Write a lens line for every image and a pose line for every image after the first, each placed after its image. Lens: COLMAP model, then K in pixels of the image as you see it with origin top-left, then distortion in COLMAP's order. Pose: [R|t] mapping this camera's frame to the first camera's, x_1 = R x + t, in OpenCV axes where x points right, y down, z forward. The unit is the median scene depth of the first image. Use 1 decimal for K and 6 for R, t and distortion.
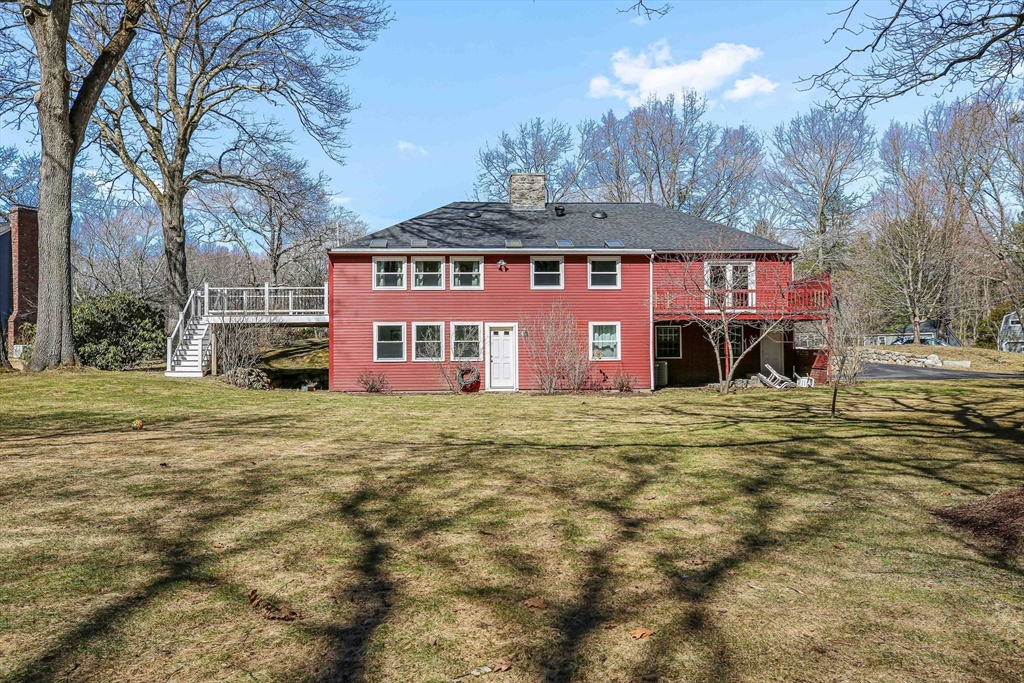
lens RADIAL K [[929.7, 0, 511.4], [0, 929.7, 343.0], [0, 0, 1]] dist [-0.051025, -0.006172]
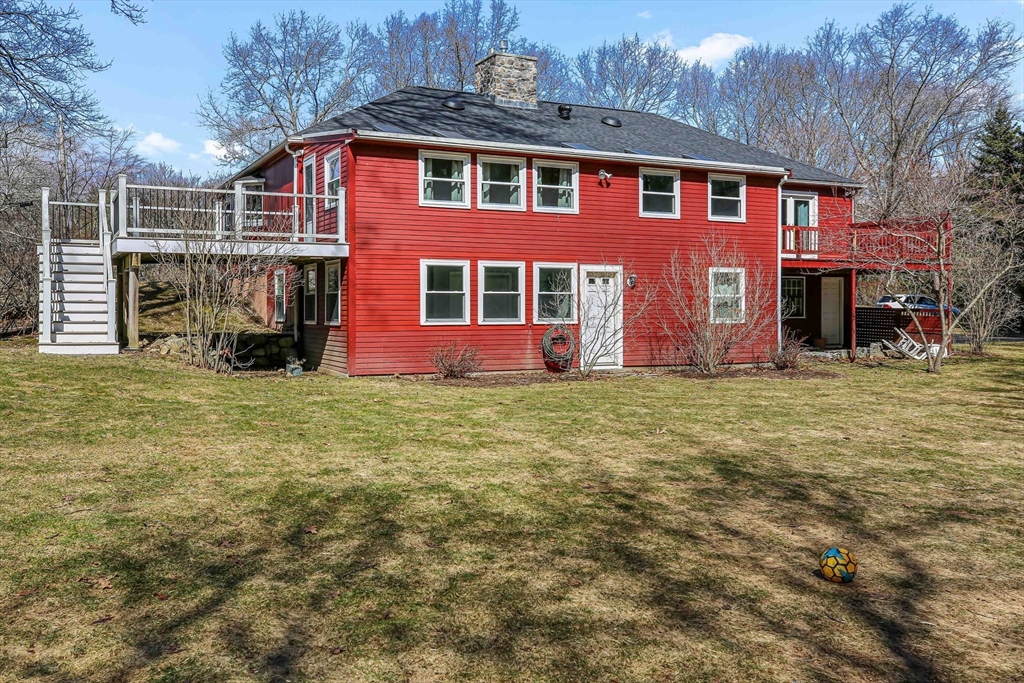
lens RADIAL K [[913.7, 0, 512.6], [0, 913.7, 339.8], [0, 0, 1]] dist [0.004421, 0.003054]
pose [[0.923682, -0.005303, 0.383122, -0.318196], [-0.017888, 0.998217, 0.056944, -0.005025], [-0.382741, -0.059451, 0.921941, 0.423114]]
